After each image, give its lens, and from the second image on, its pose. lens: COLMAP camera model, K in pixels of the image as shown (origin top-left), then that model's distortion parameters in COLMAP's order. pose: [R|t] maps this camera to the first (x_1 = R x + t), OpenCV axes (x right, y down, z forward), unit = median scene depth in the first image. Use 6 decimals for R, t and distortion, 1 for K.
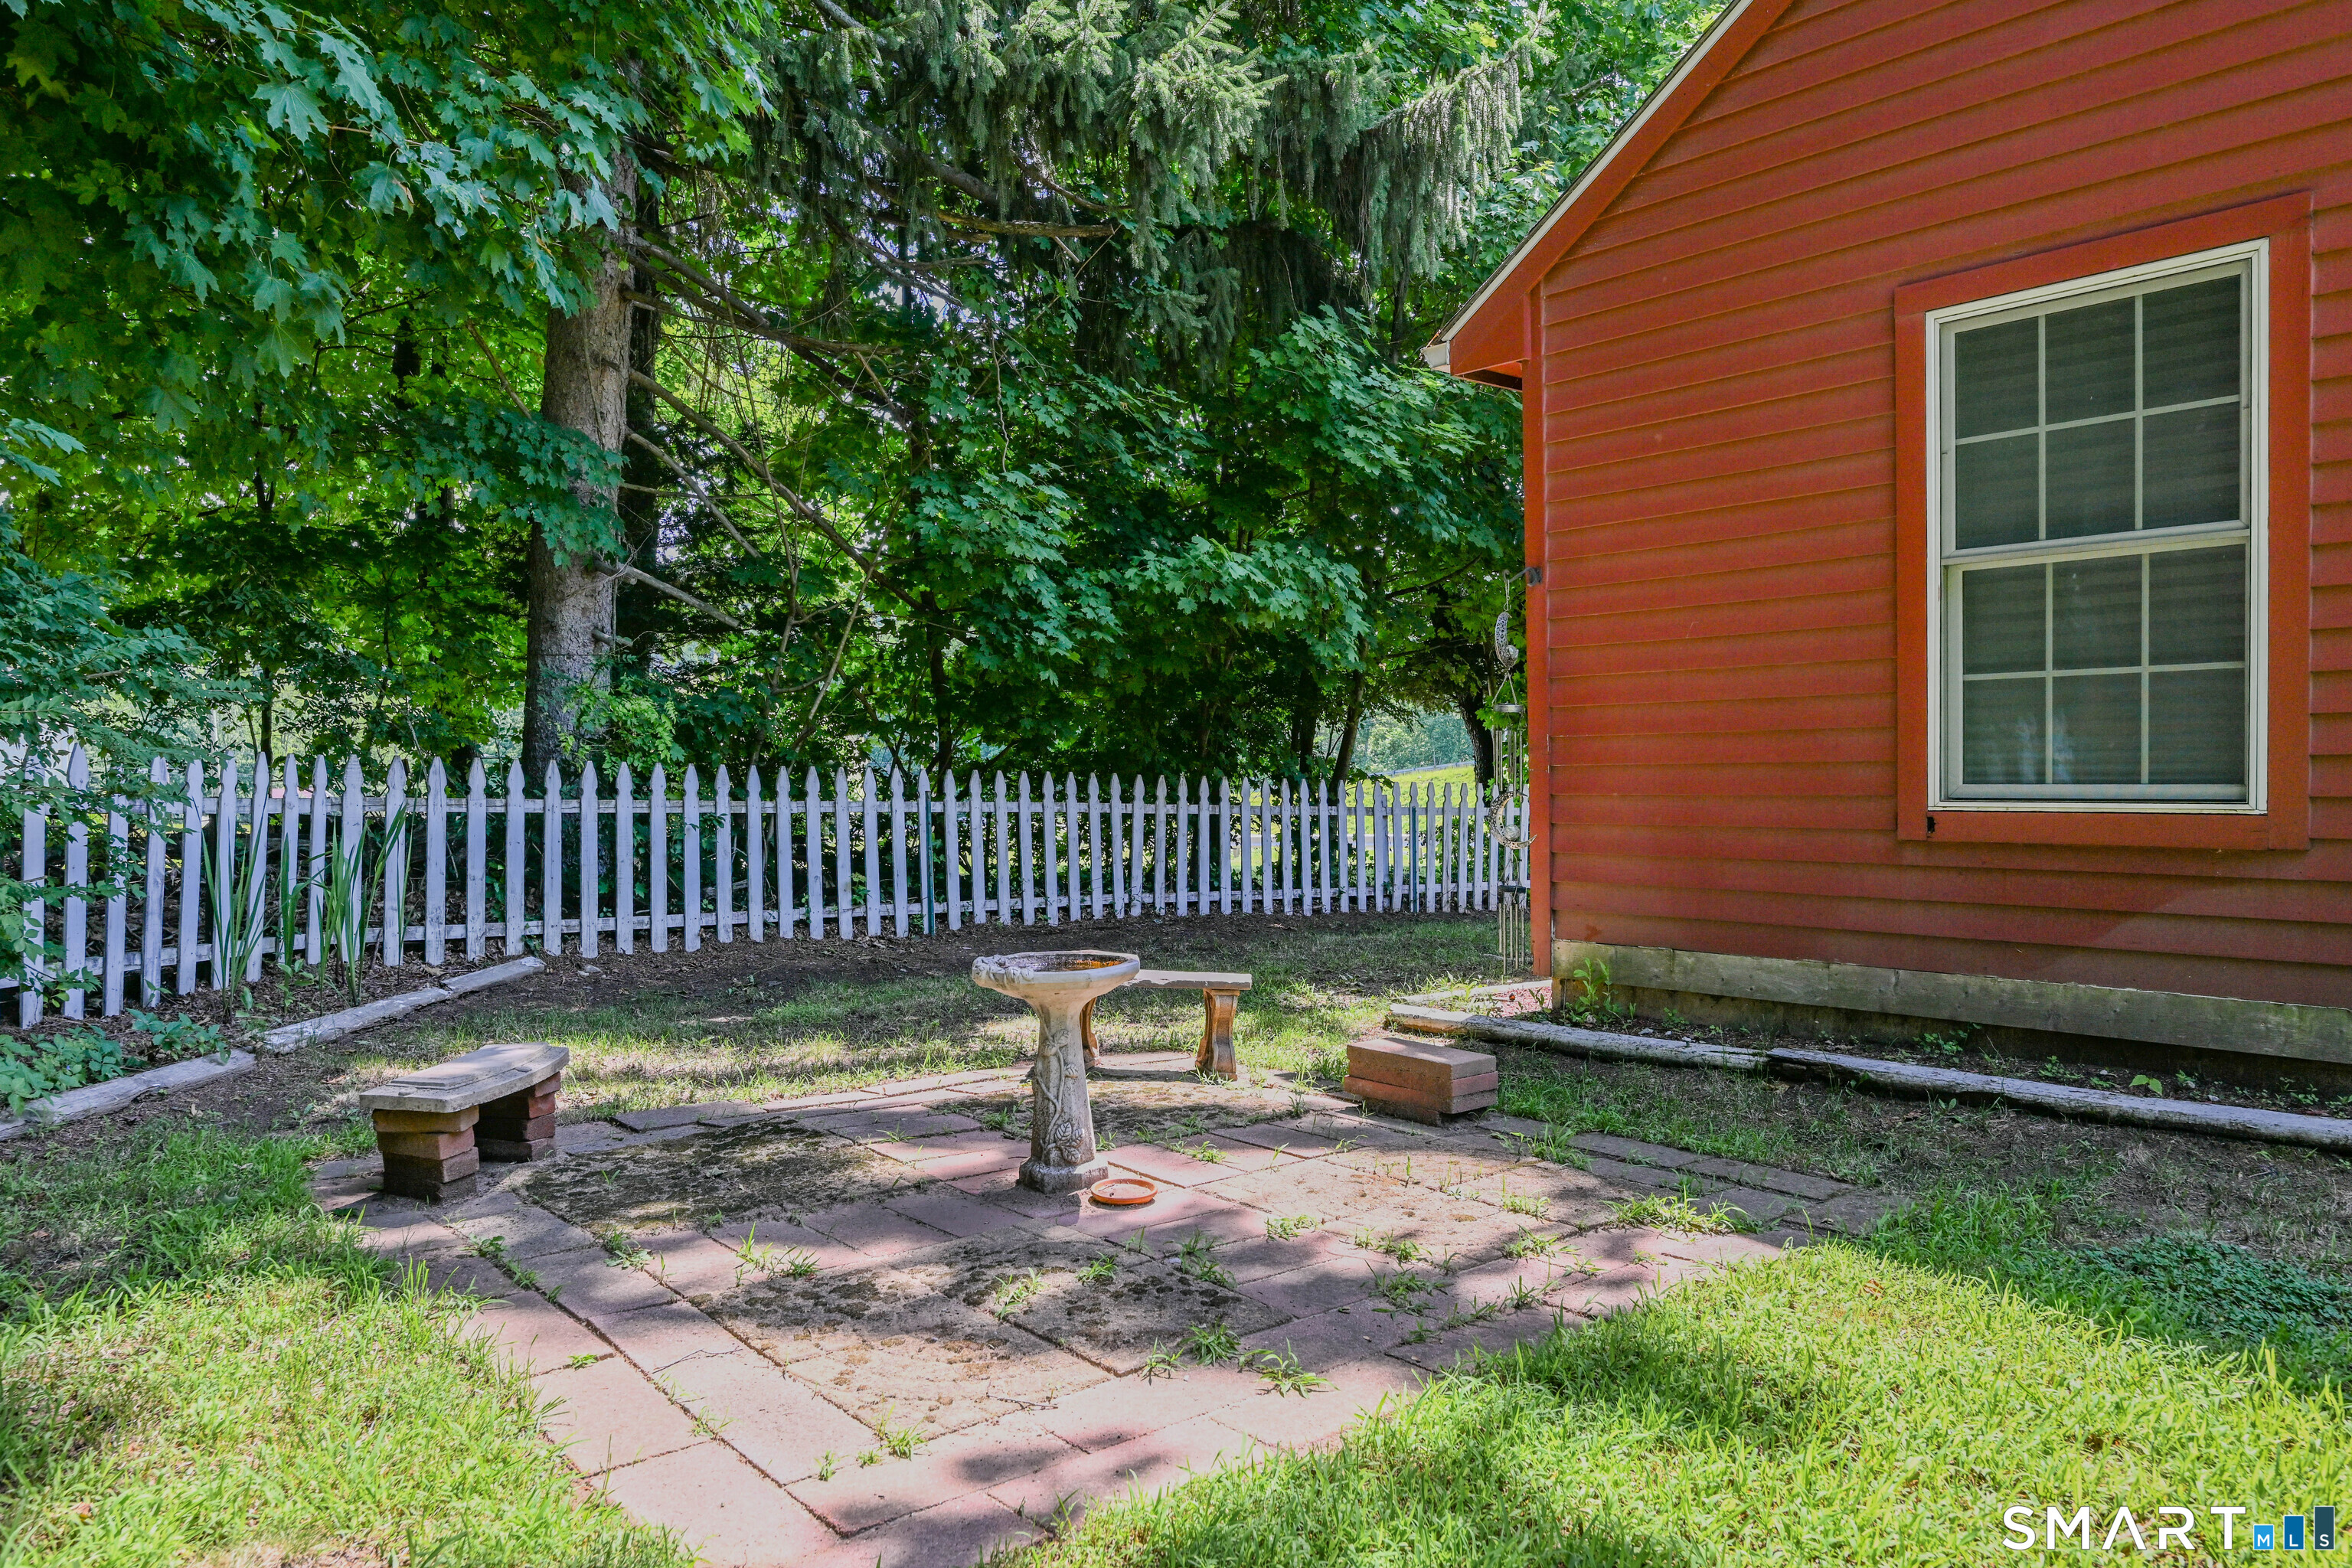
lens RADIAL K [[1677.8, 0, 1172.8], [0, 1677.8, 778.7], [0, 0, 1]] dist [-0.000050, -0.000743]
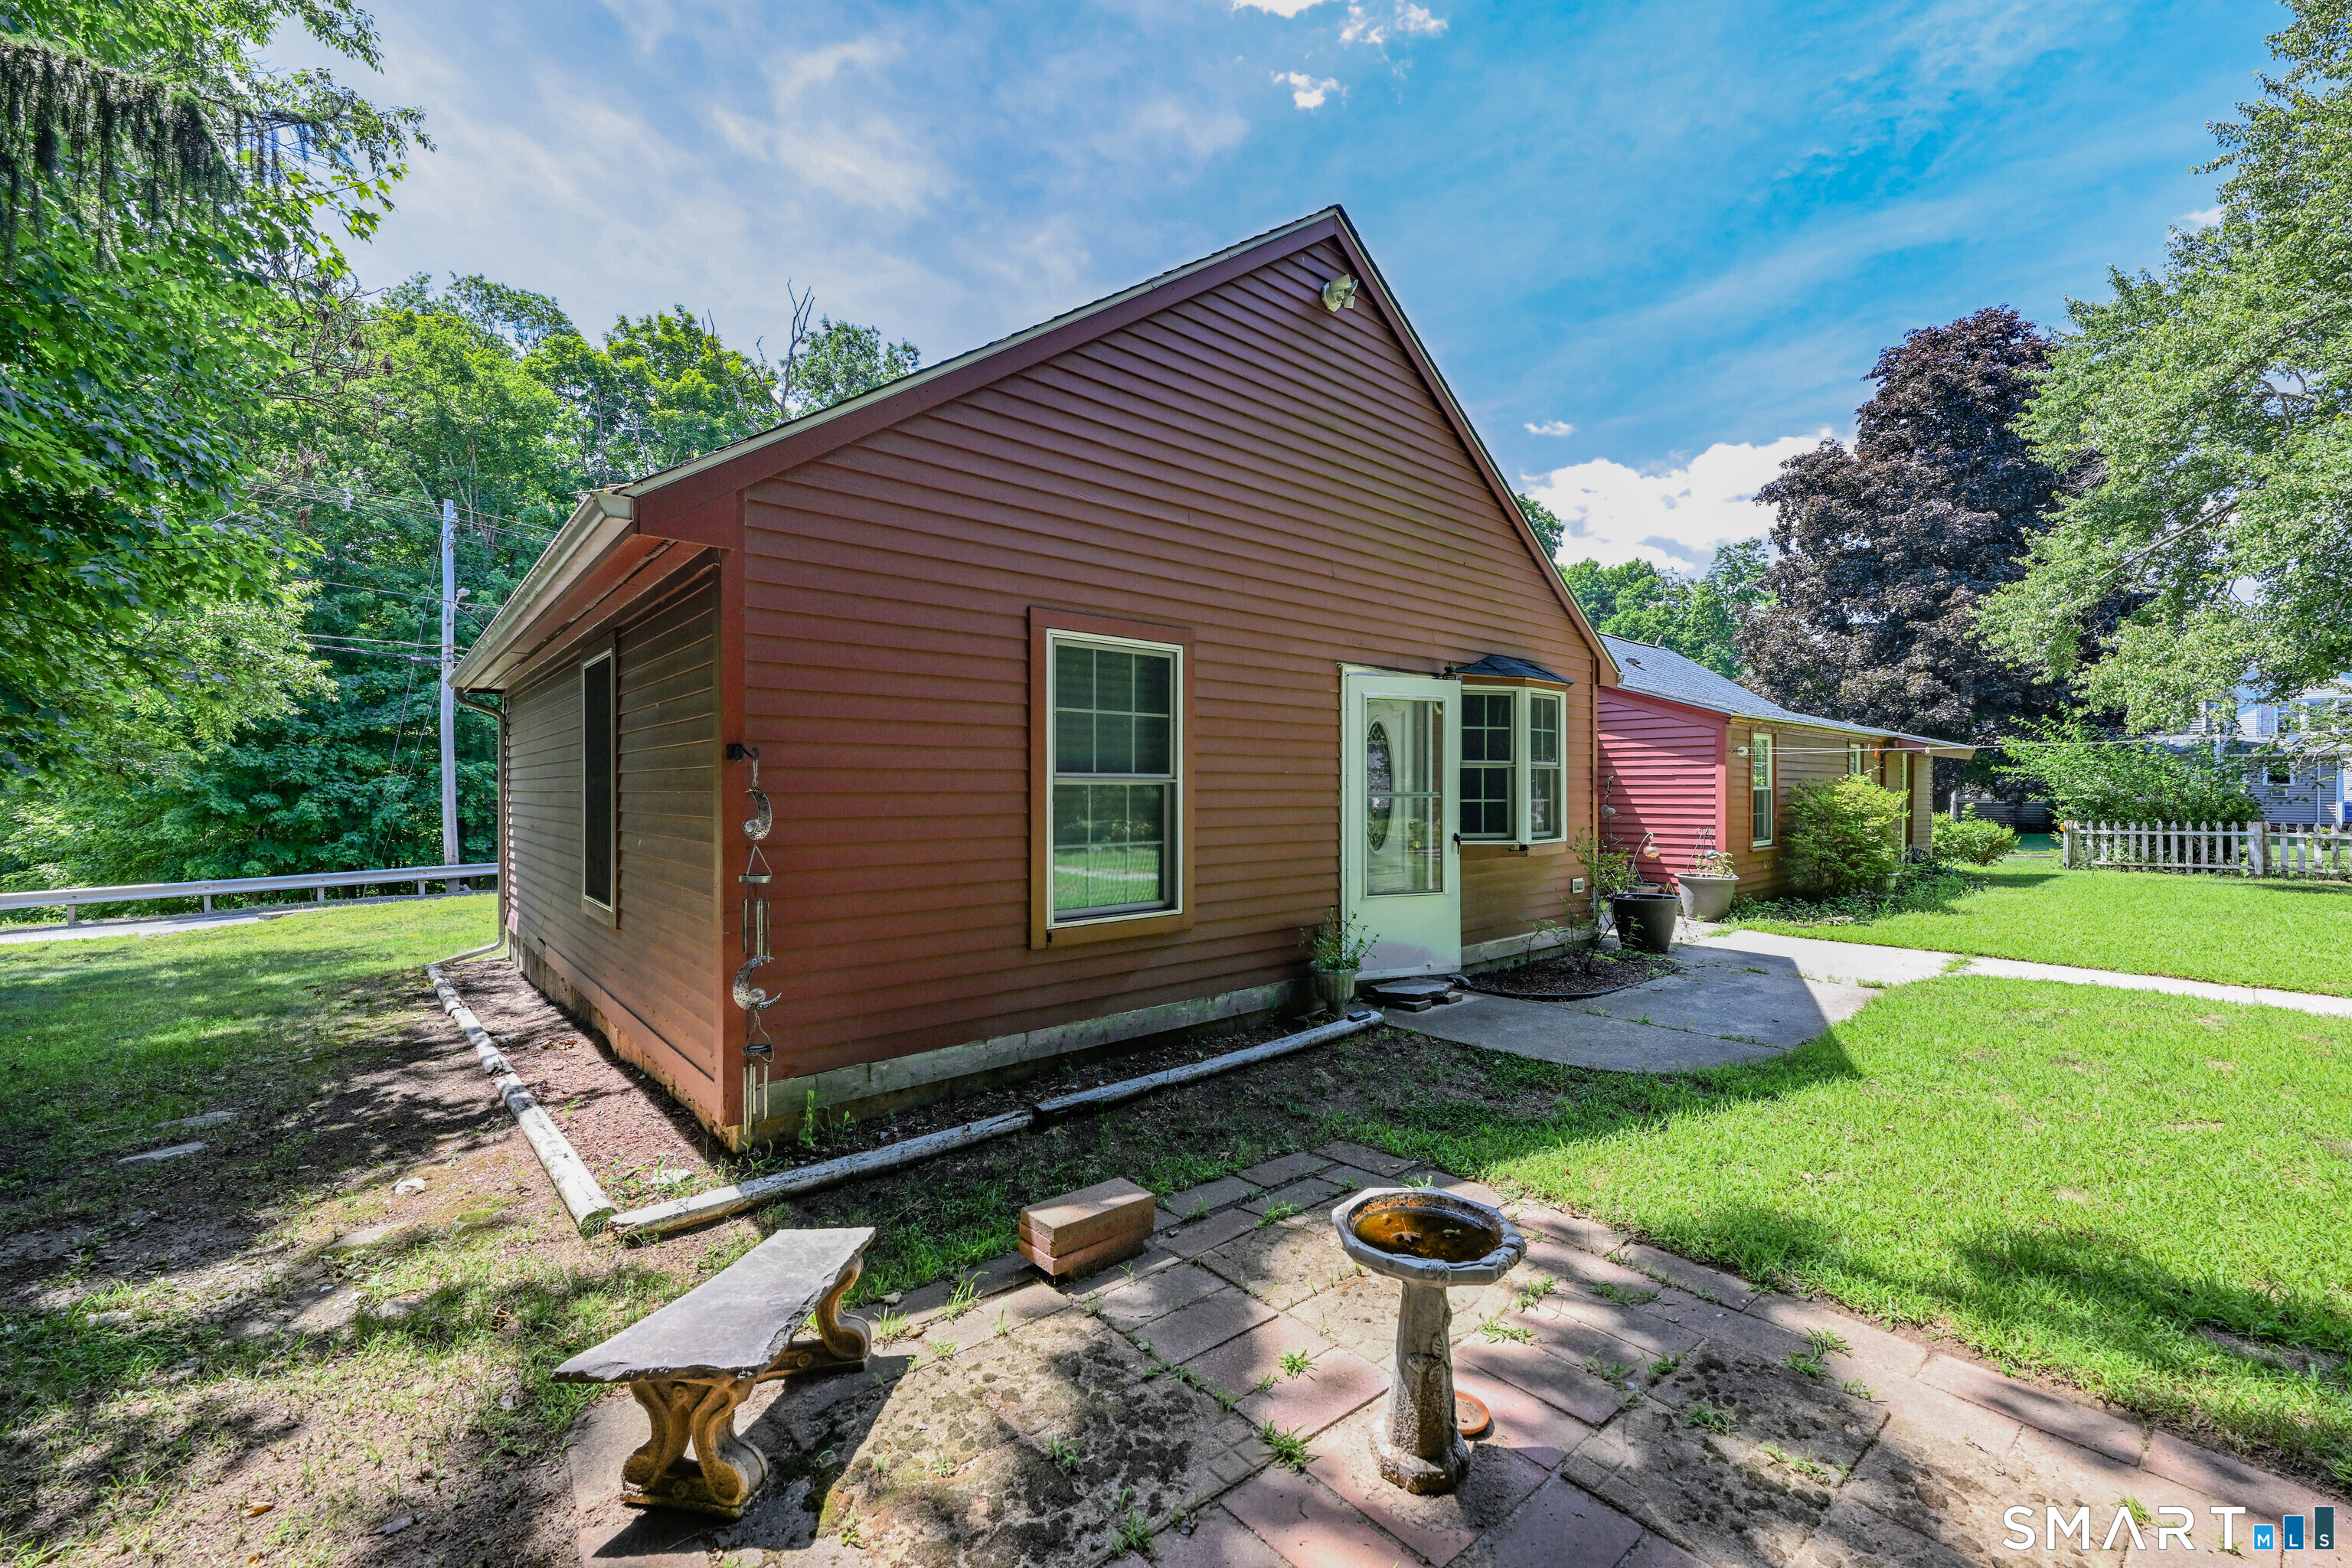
lens RADIAL K [[931.7, 0, 1169.0], [0, 931.7, 782.7], [0, 0, 1]] dist [0.000225, 0.000260]
pose [[-0.028097, -0.001841, 0.999603, -0.724107], [0.003533, 0.999992, 0.001941, -0.194826], [-0.999599, 0.003587, -0.028090, 1.391852]]
